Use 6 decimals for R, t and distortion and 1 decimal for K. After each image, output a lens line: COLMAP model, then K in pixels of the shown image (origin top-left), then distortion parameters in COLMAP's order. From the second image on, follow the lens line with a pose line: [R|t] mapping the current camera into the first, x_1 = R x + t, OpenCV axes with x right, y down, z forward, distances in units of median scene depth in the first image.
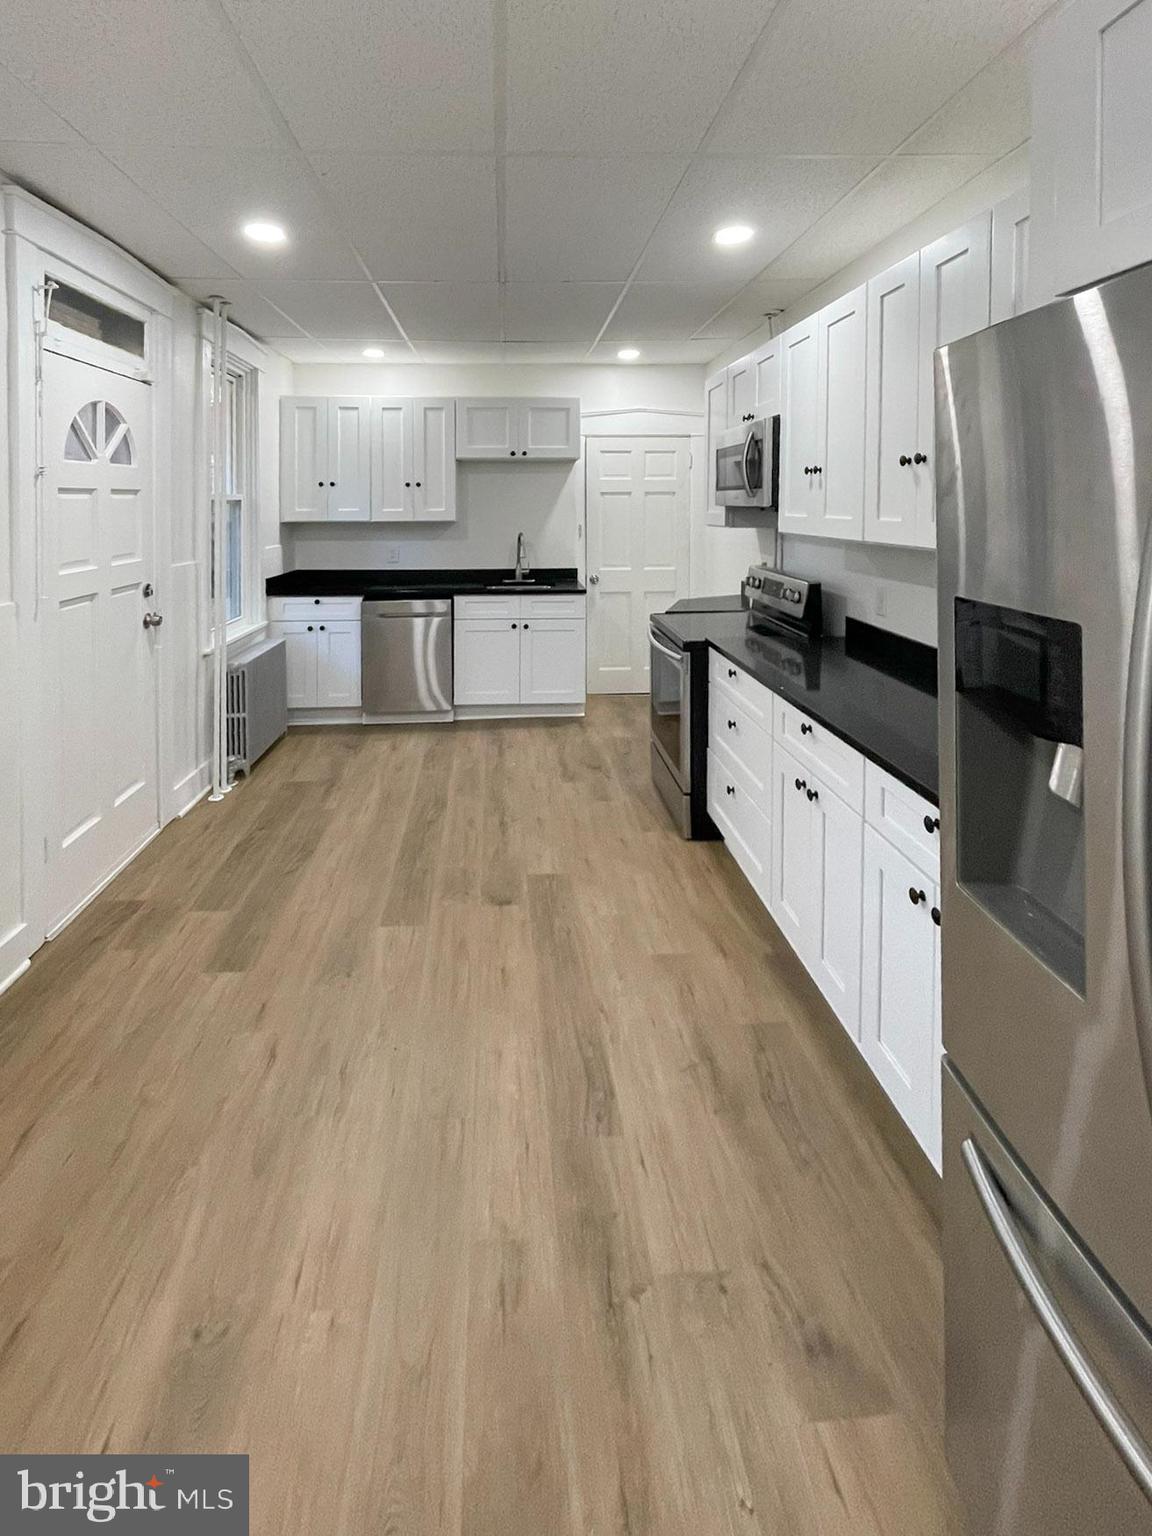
lens RADIAL K [[728.6, 0, 573.4], [0, 728.6, 510.6], [0, 0, 1]] dist [-0.000535, 0.000001]
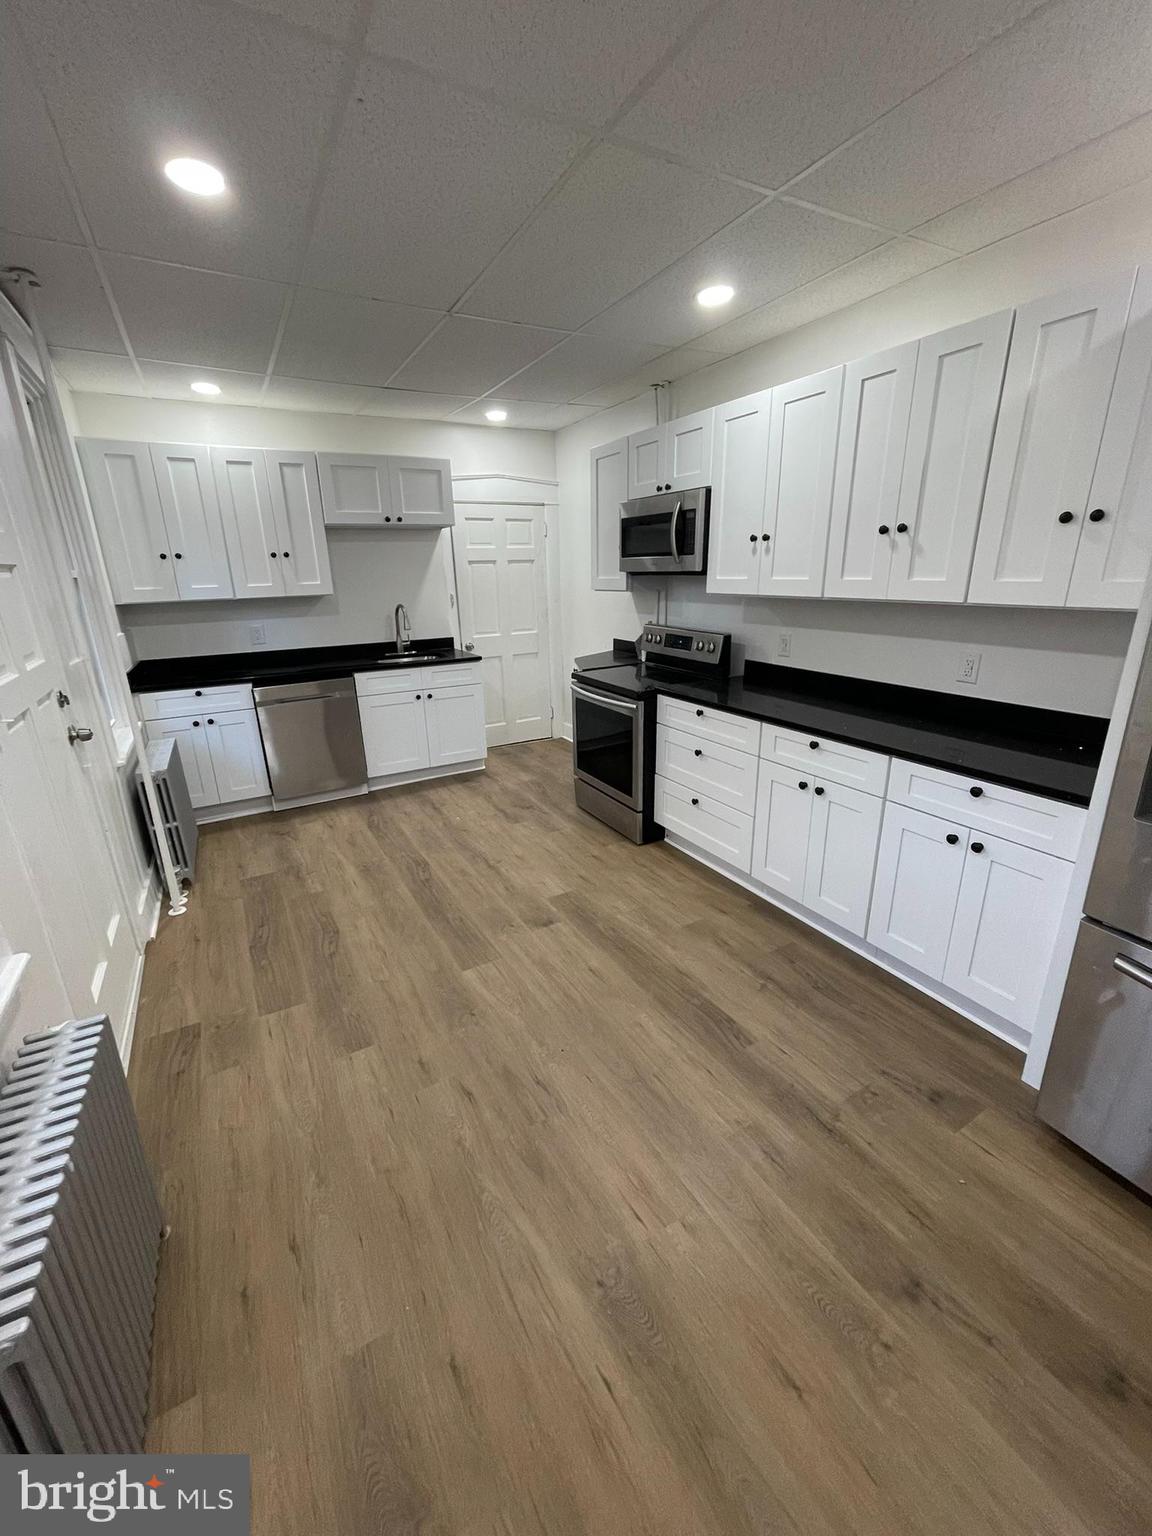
lens RADIAL K [[619.8, 0, 576.0], [0, 619.8, 768.0], [0, 0, 1]] dist [-0.011614, -0.000129]
pose [[0.891169, -0.155242, 0.426283, -0.294395], [0.024294, 0.954613, 0.296857, -0.002232], [-0.453020, -0.254194, 0.854493, 0.121291]]
